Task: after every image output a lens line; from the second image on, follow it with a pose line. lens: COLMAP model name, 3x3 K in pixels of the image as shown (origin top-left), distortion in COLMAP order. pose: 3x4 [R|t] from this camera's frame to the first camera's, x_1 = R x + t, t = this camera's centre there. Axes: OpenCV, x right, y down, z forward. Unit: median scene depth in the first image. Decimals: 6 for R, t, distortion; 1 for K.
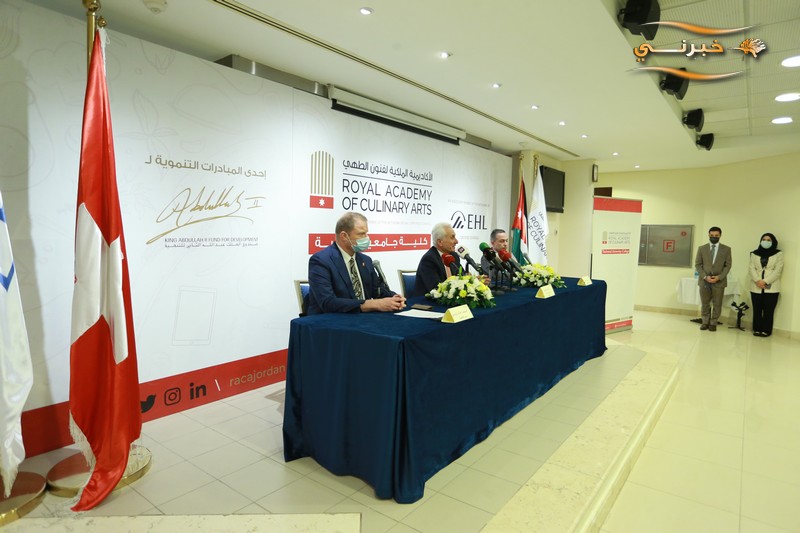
lens RADIAL K [[472.1, 0, 401.7], [0, 472.1, 265.2], [0, 0, 1]] dist [-0.054289, 0.015432]
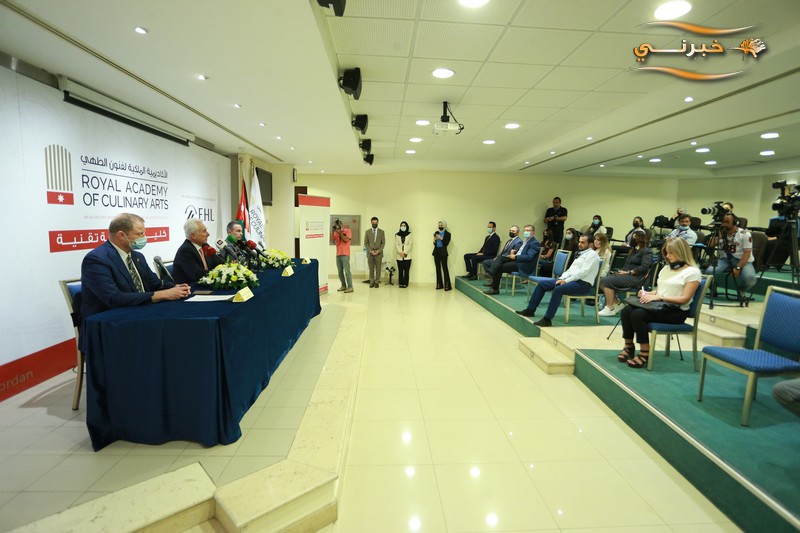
lens RADIAL K [[398.2, 0, 402.1], [0, 398.2, 265.2], [0, 0, 1]] dist [-0.048657, 0.015953]
pose [[0.768045, -0.073156, 0.636204, -0.148328], [0.040930, 0.997030, 0.065235, -0.019172], [-0.639087, -0.024064, 0.768758, -0.069844]]
